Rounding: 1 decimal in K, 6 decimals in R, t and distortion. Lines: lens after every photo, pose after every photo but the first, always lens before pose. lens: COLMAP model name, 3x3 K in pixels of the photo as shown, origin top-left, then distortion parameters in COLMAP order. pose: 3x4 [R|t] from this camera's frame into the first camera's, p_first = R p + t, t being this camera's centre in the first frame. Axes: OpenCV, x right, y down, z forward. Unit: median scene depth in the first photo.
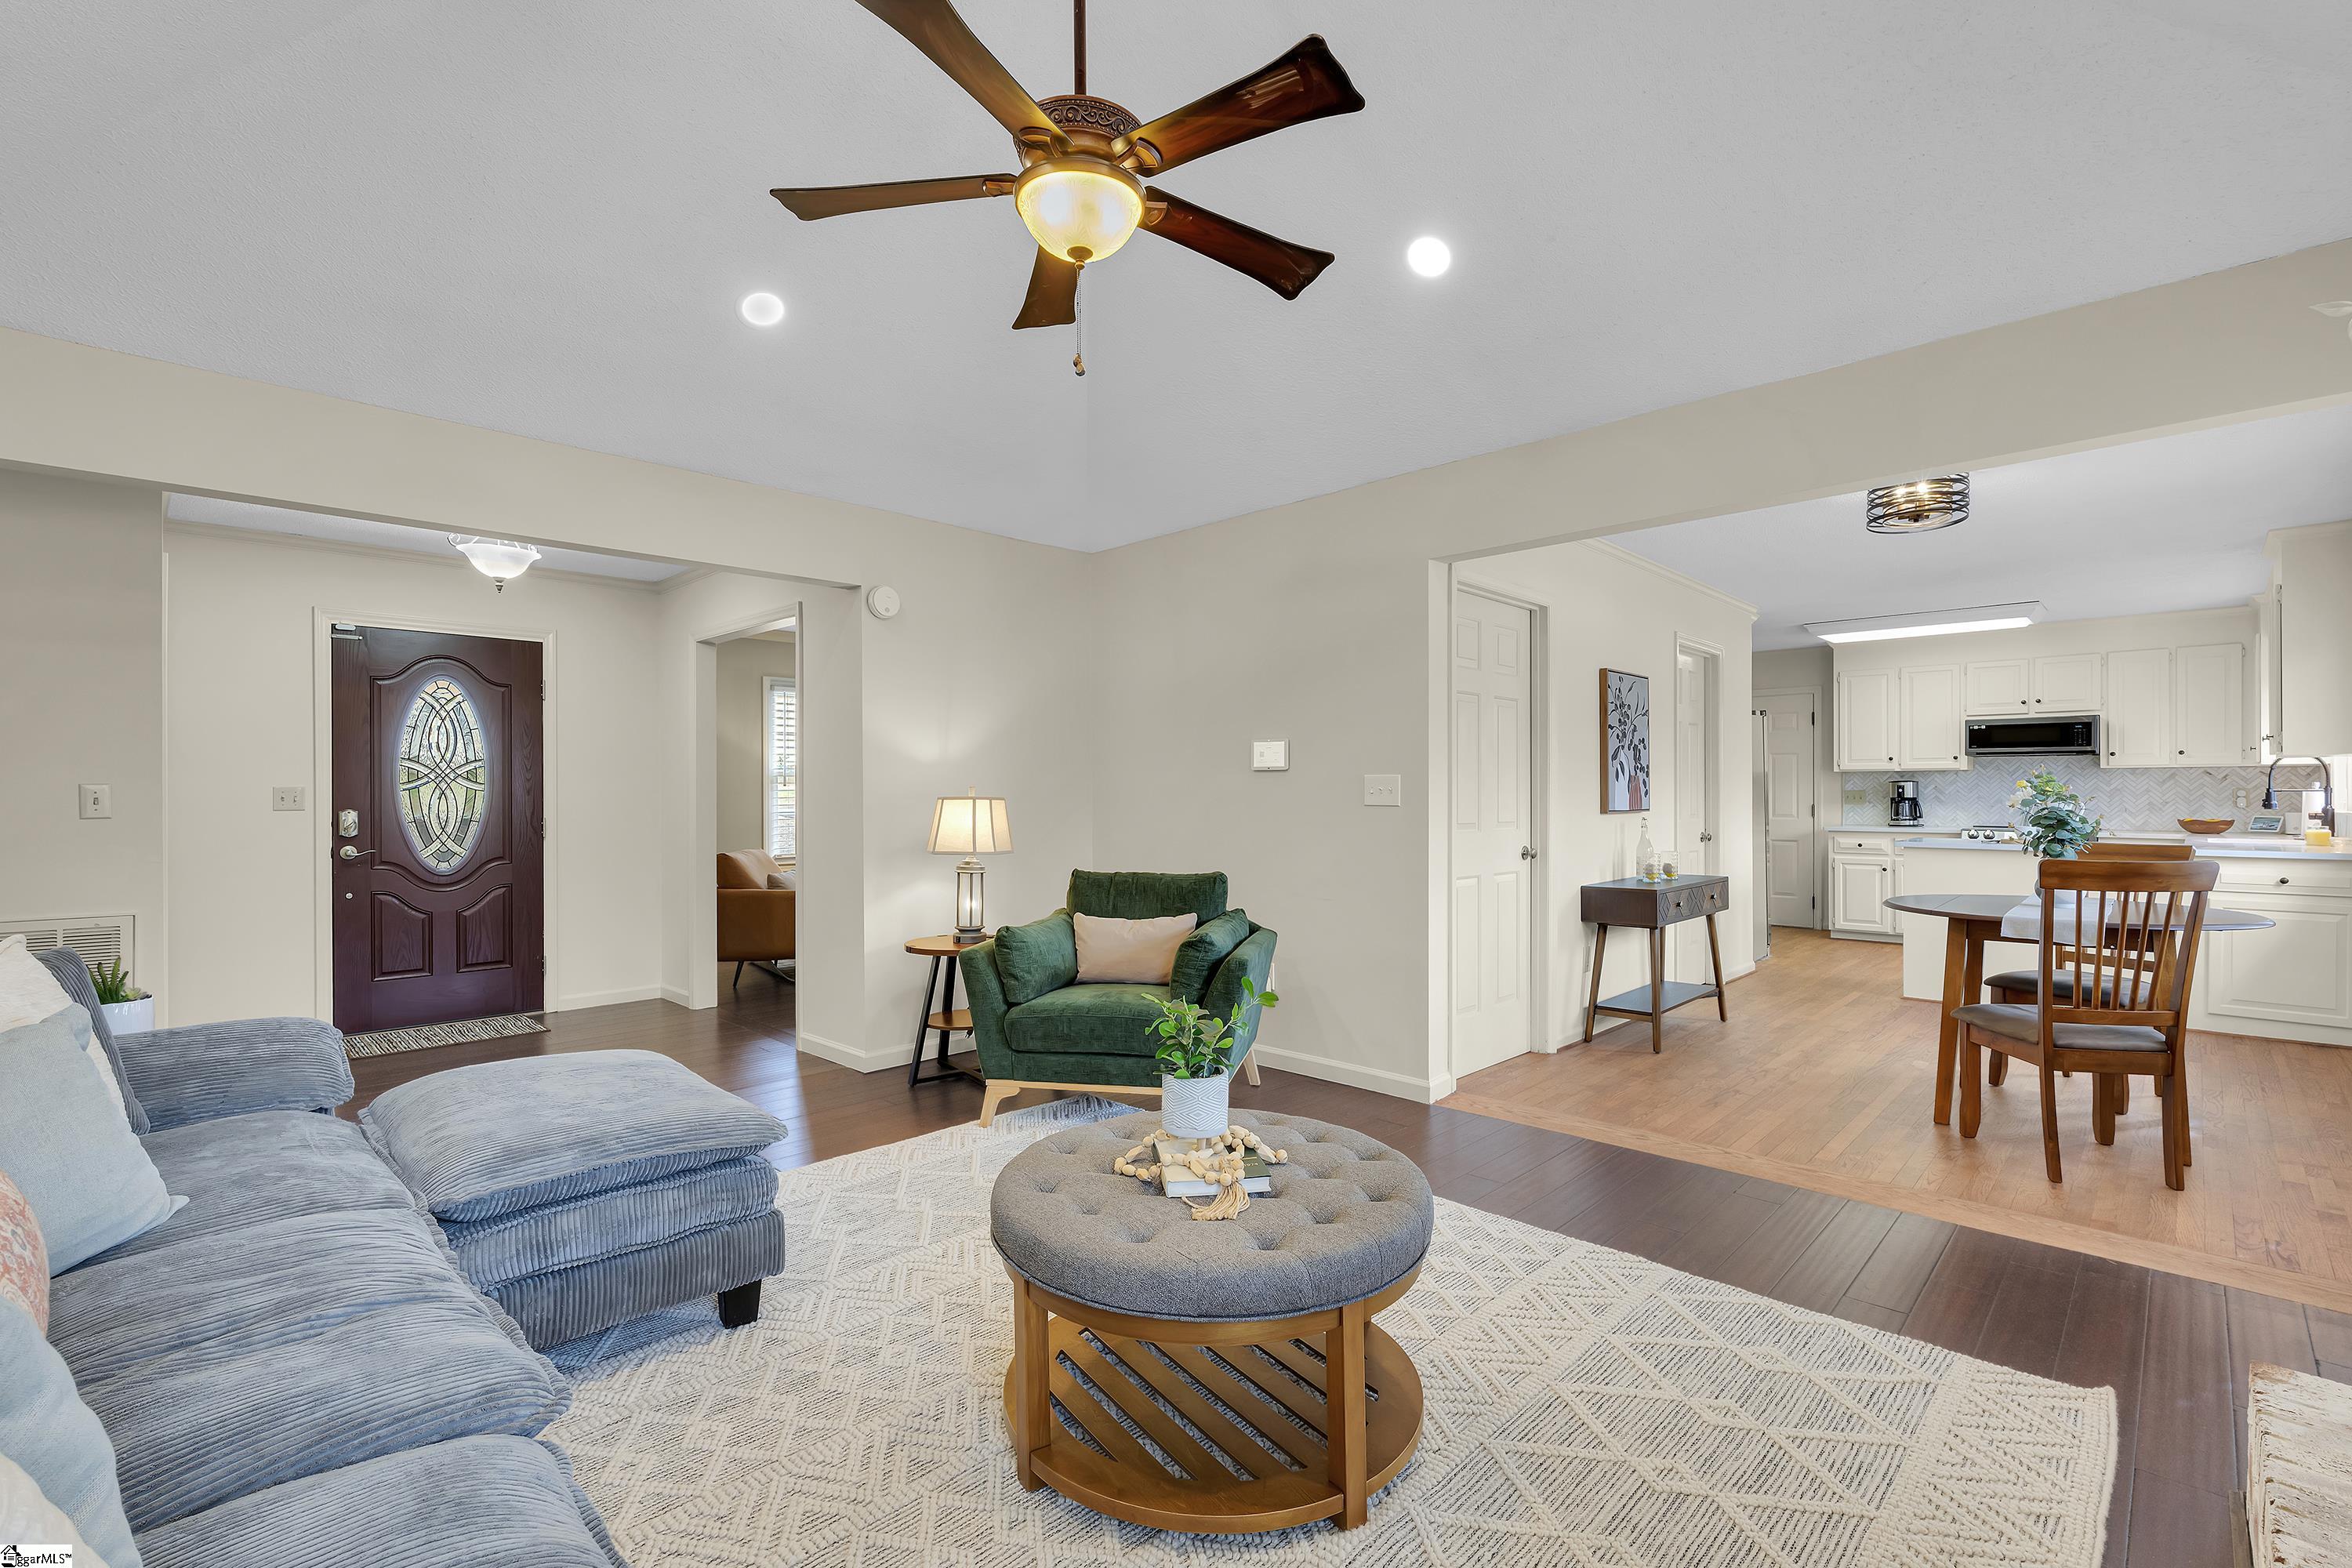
lens RADIAL K [[1032.3, 0, 1178.9], [0, 1032.3, 788.8], [0, 0, 1]] dist [-0.002007, 0.000415]
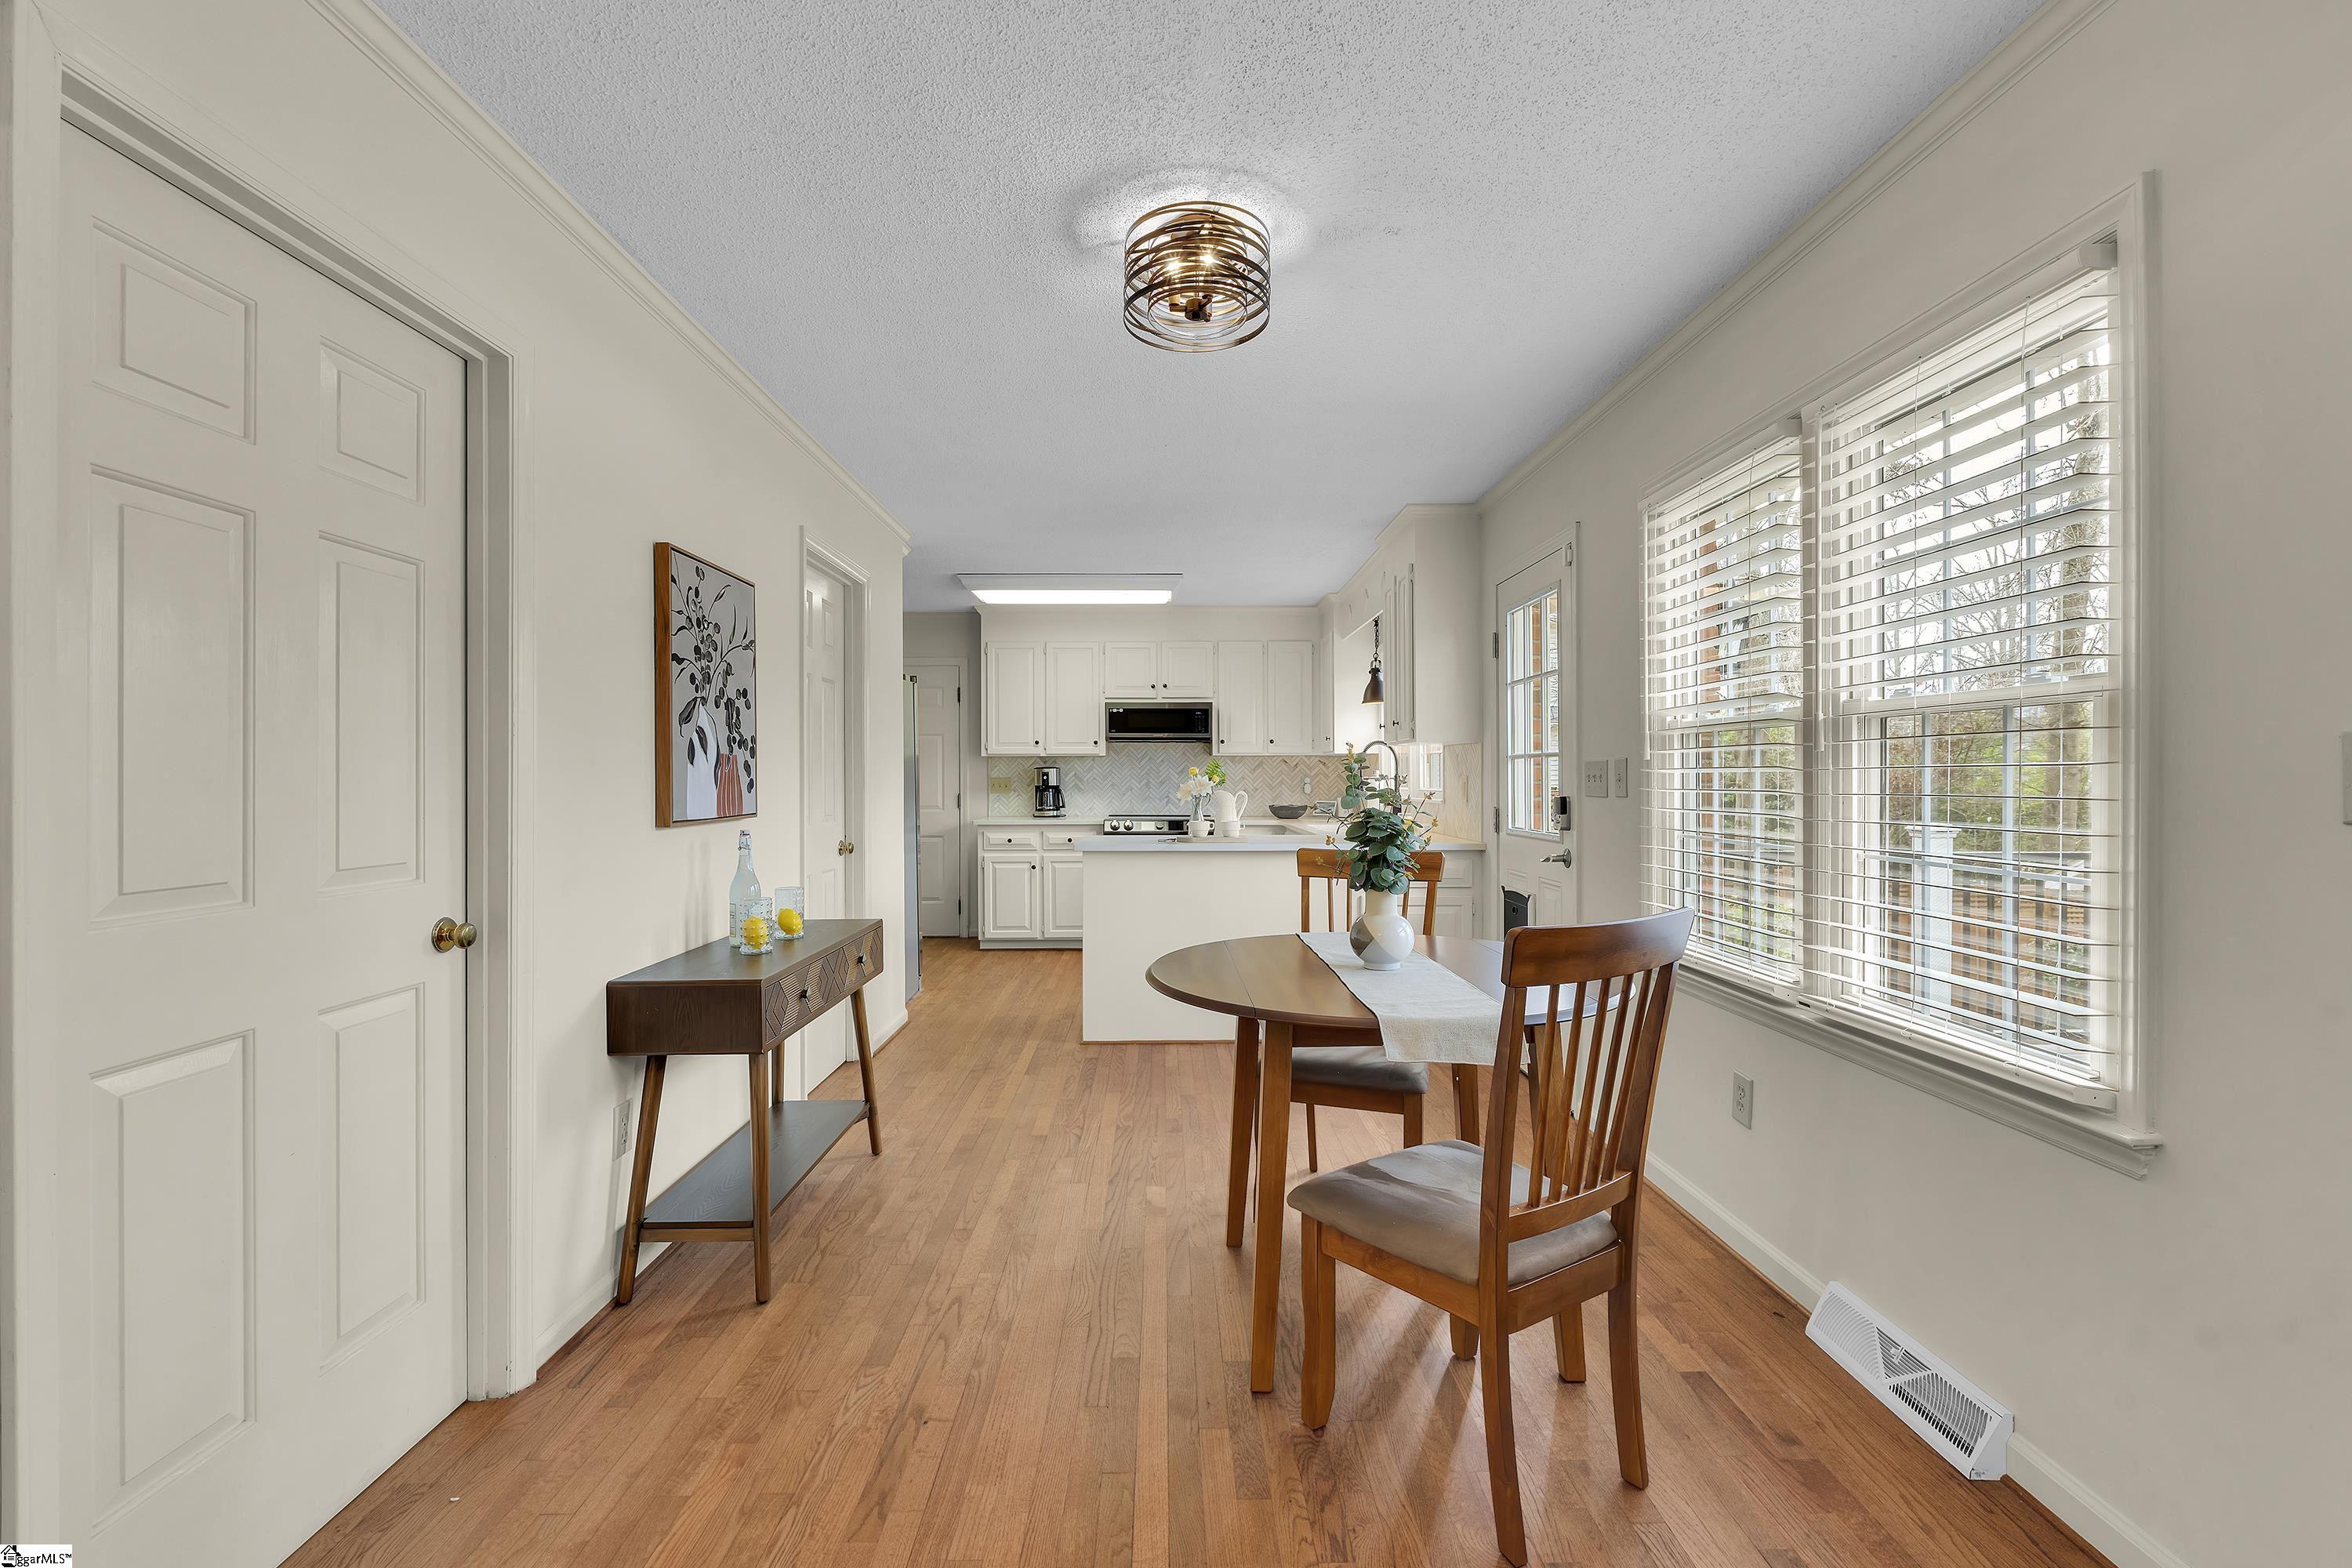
lens RADIAL K [[1023.7, 0, 1185.3], [0, 1023.7, 778.3], [0, 0, 1]] dist [-0.002096, 0.000441]
pose [[0.698131, -0.002100, 0.715967, 0.213639], [-0.000742, 0.999993, 0.003657, -0.002094], [-0.715970, -0.003084, 0.698124, 0.428940]]
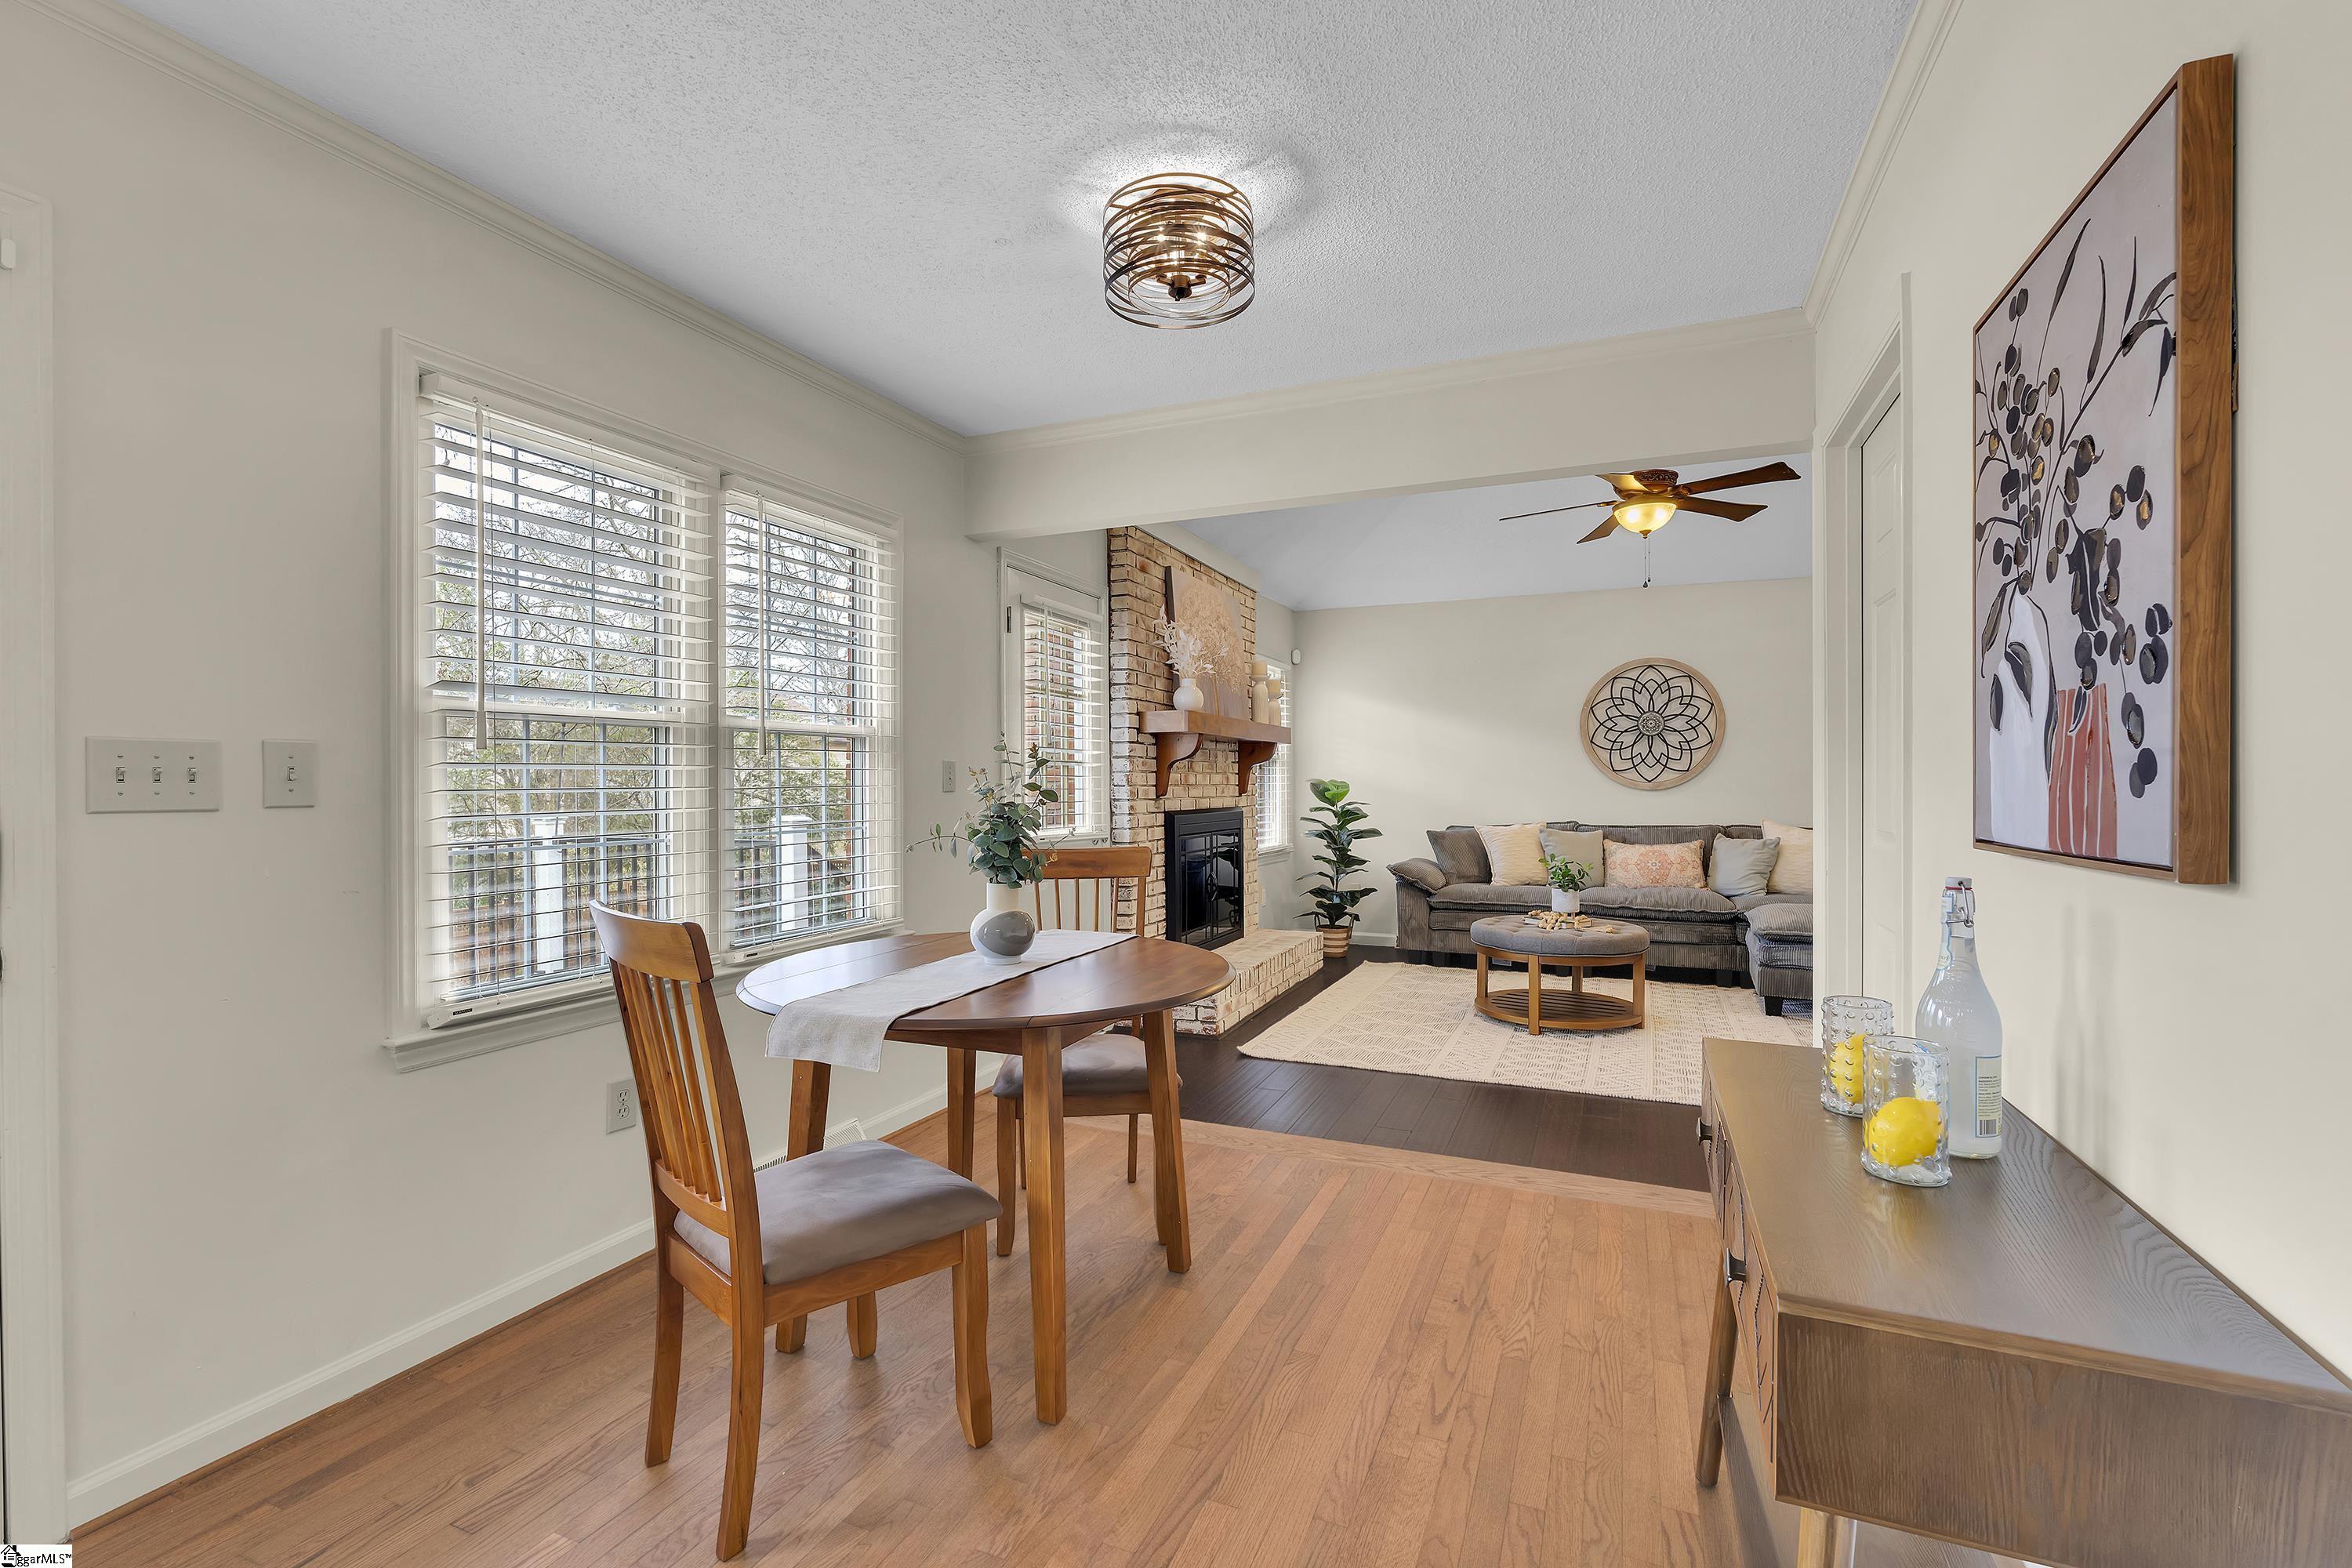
lens RADIAL K [[1032.3, 0, 1178.9], [0, 1032.3, 788.8], [0, 0, 1]] dist [-0.002007, 0.000415]
pose [[-0.931310, 0.004844, -0.364196, 1.016626], [0.004745, 0.999988, 0.001165, 0.012195], [0.364197, -0.000643, -0.931322, 1.614738]]
